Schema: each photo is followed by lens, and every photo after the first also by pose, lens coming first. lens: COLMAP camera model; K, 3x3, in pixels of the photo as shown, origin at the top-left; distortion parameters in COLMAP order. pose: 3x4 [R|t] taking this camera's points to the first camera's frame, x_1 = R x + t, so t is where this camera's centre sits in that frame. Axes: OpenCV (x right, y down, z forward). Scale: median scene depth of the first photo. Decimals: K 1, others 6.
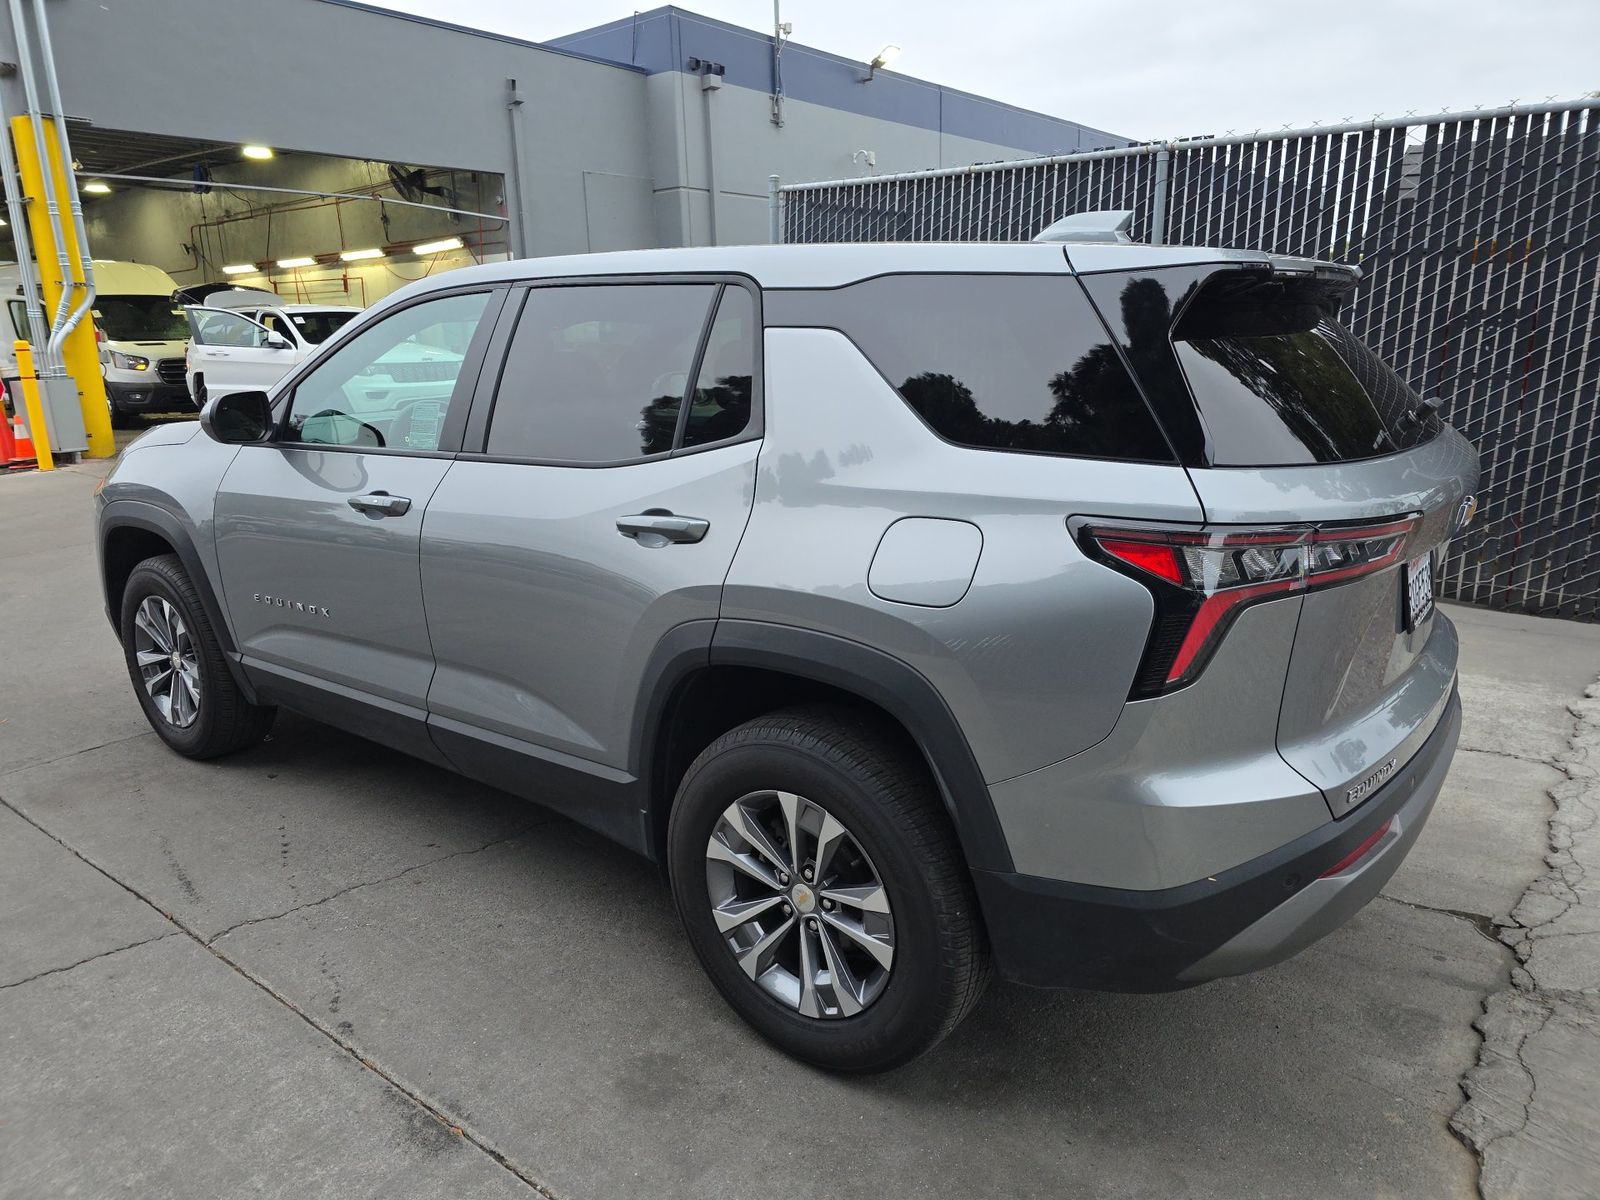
lens RADIAL K [[1097.9, 0, 800.0], [0, 1097.9, 600.0], [0, 0, 1]] dist [0.037947, -0.063169]
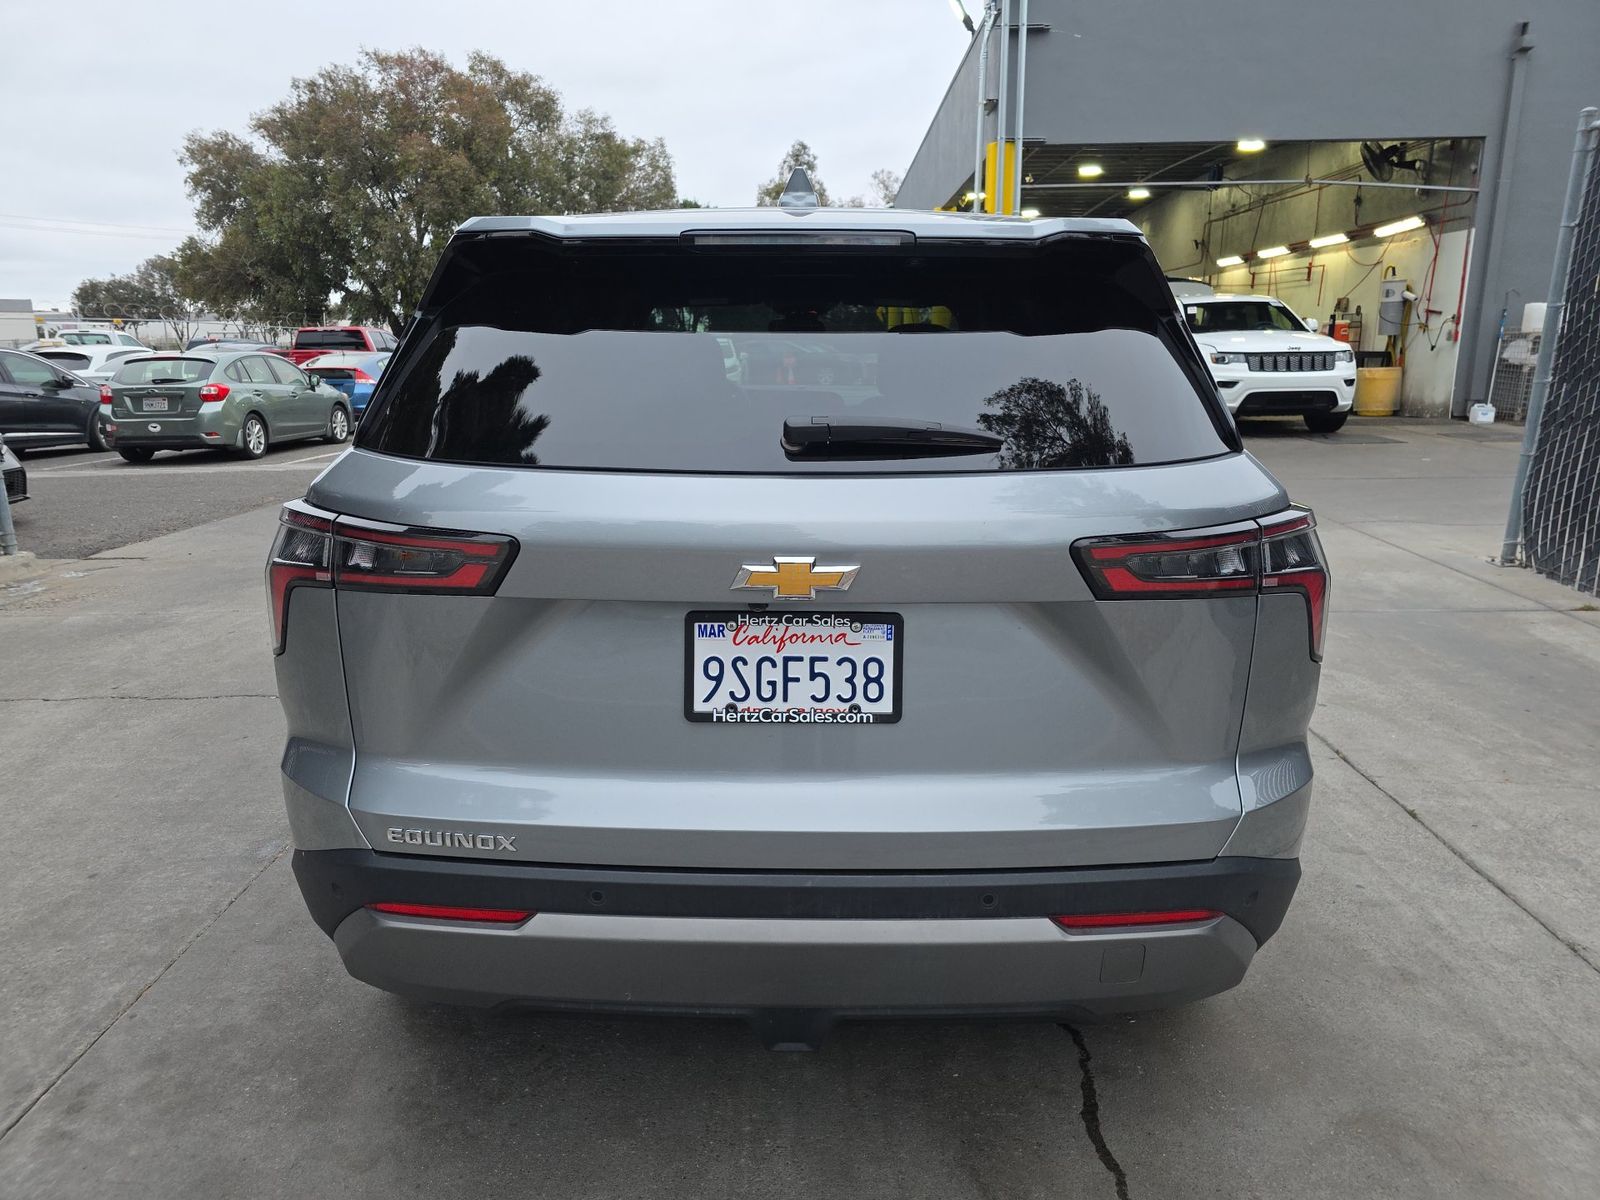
lens RADIAL K [[1111.2, 0, 800.0], [0, 1111.2, 600.0], [0, 0, 1]] dist [-0.001963, -0.003291]
pose [[0.593348, 0.192993, -0.781468, 0.149159], [-0.187296, 0.977287, 0.099144, -0.017750], [0.782853, 0.087539, 0.616018, 0.075345]]
